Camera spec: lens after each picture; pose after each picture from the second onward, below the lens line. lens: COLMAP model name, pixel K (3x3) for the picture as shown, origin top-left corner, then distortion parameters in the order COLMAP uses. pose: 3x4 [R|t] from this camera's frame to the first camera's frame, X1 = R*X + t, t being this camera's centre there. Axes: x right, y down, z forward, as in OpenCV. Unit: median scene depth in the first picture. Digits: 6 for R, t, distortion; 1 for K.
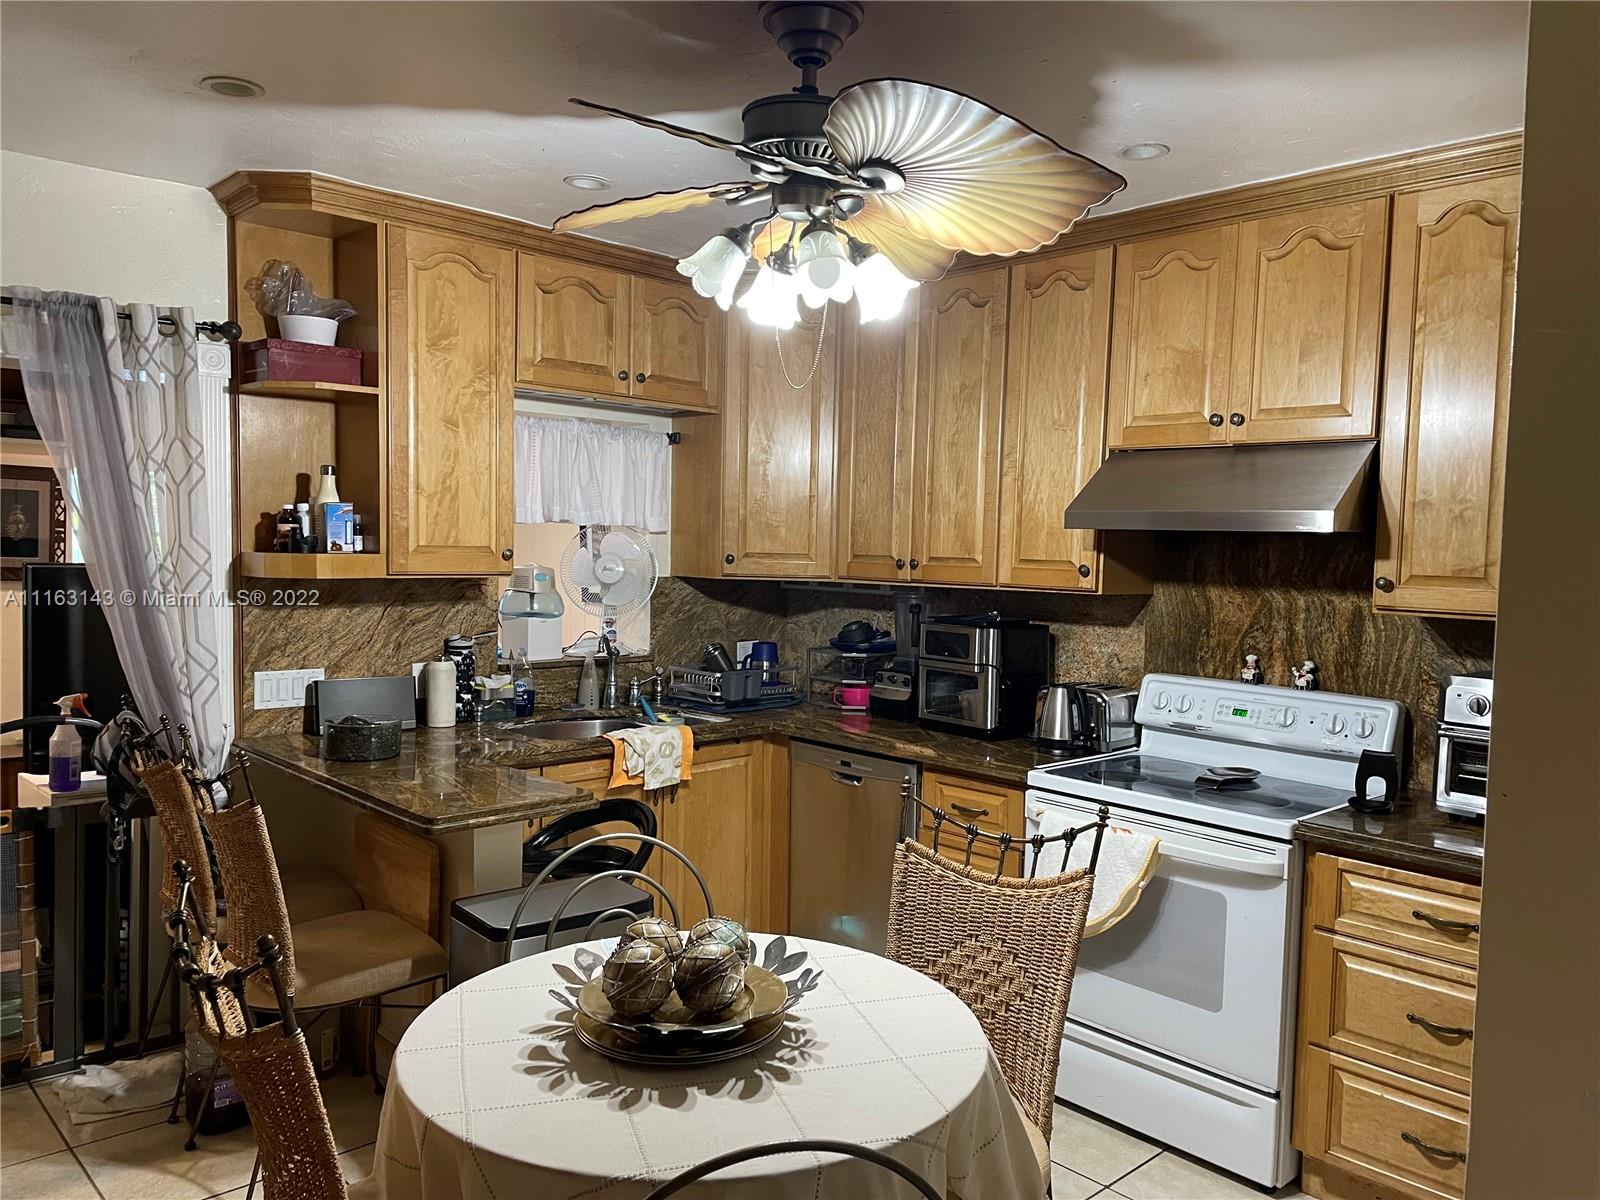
lens RADIAL K [[1193.5, 0, 807.4], [0, 1193.5, 613.7], [0, 0, 1]] dist [0.091822, -0.117614]
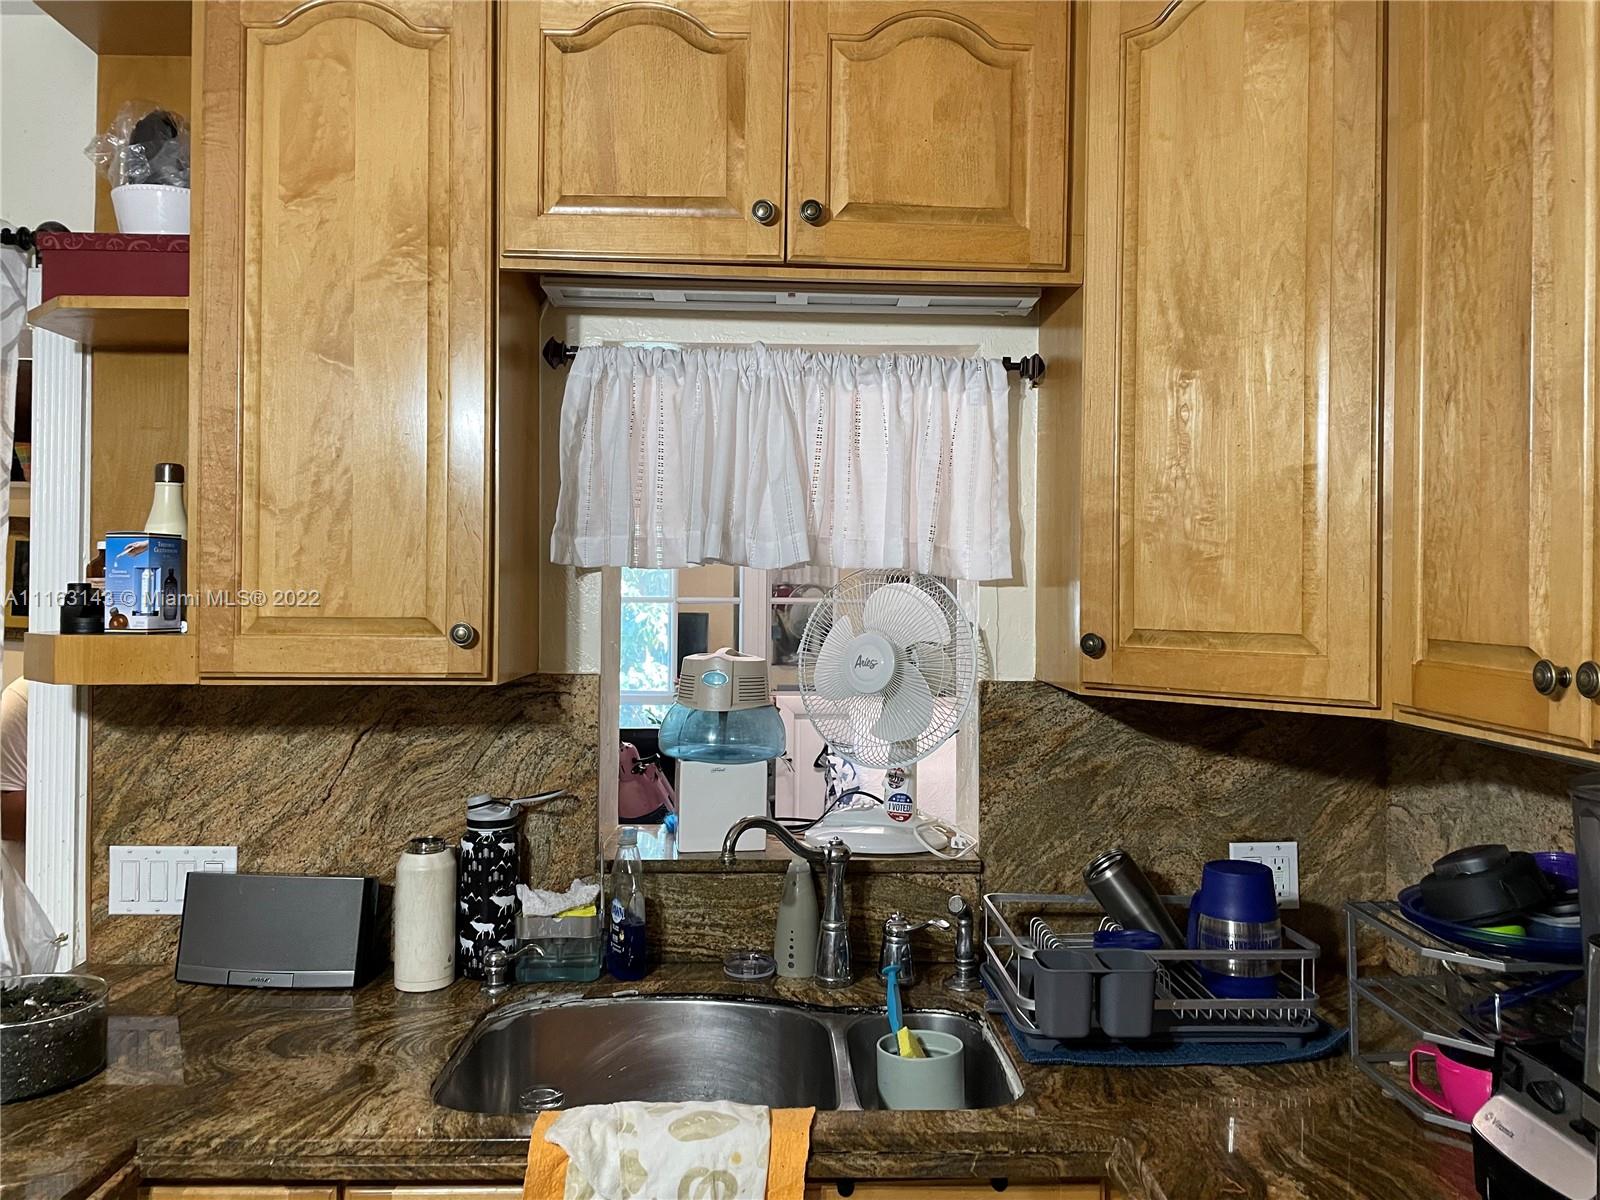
lens RADIAL K [[1201.3, 0, 797.3], [0, 1201.3, 585.4], [0, 0, 1]] dist [0.084930, -0.113375]
pose [[0.746351, -0.018401, -0.665299, 0.151194], [-0.032790, 0.997387, -0.064371, -0.044833], [0.664745, 0.069858, 0.743797, 0.778594]]
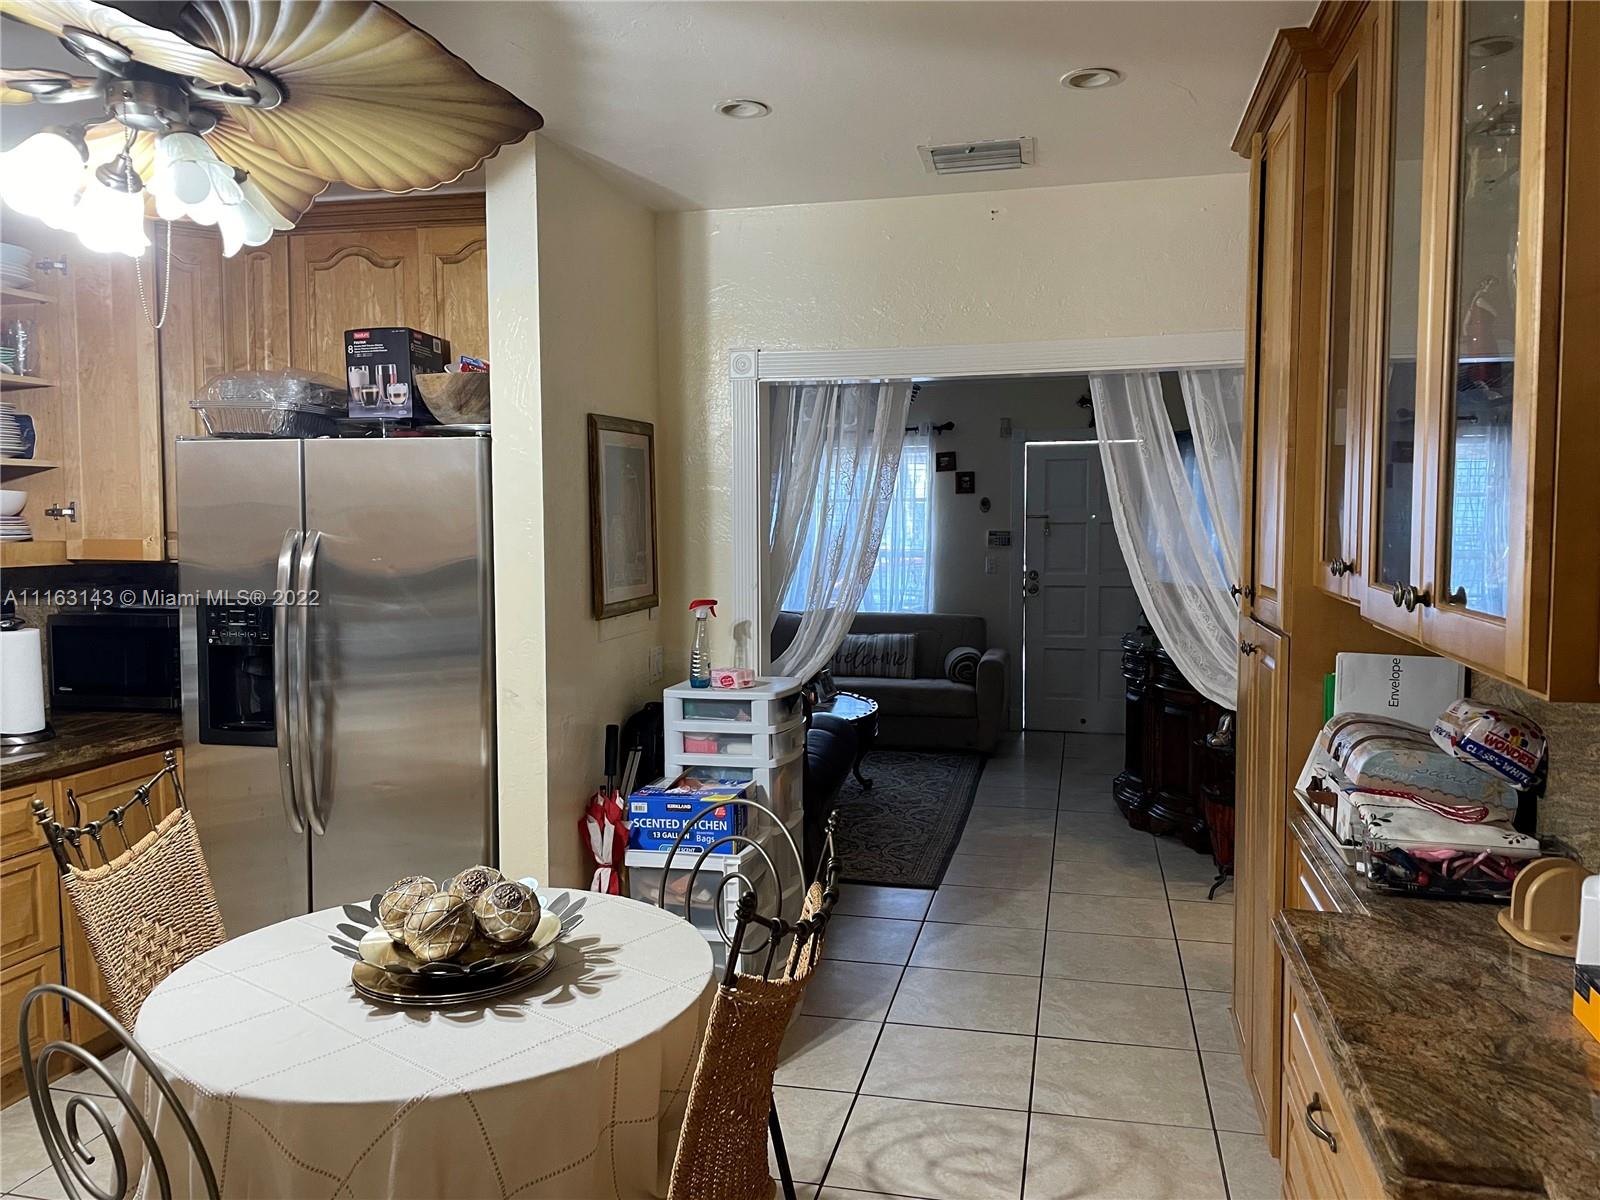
lens RADIAL K [[1201.3, 0, 797.3], [0, 1201.3, 585.4], [0, 0, 1]] dist [0.084930, -0.113375]
pose [[-0.547252, -0.076145, 0.833497, -0.592993], [0.043272, 0.991947, 0.119032, -0.057160], [-0.835849, 0.101208, -0.539550, 0.674886]]
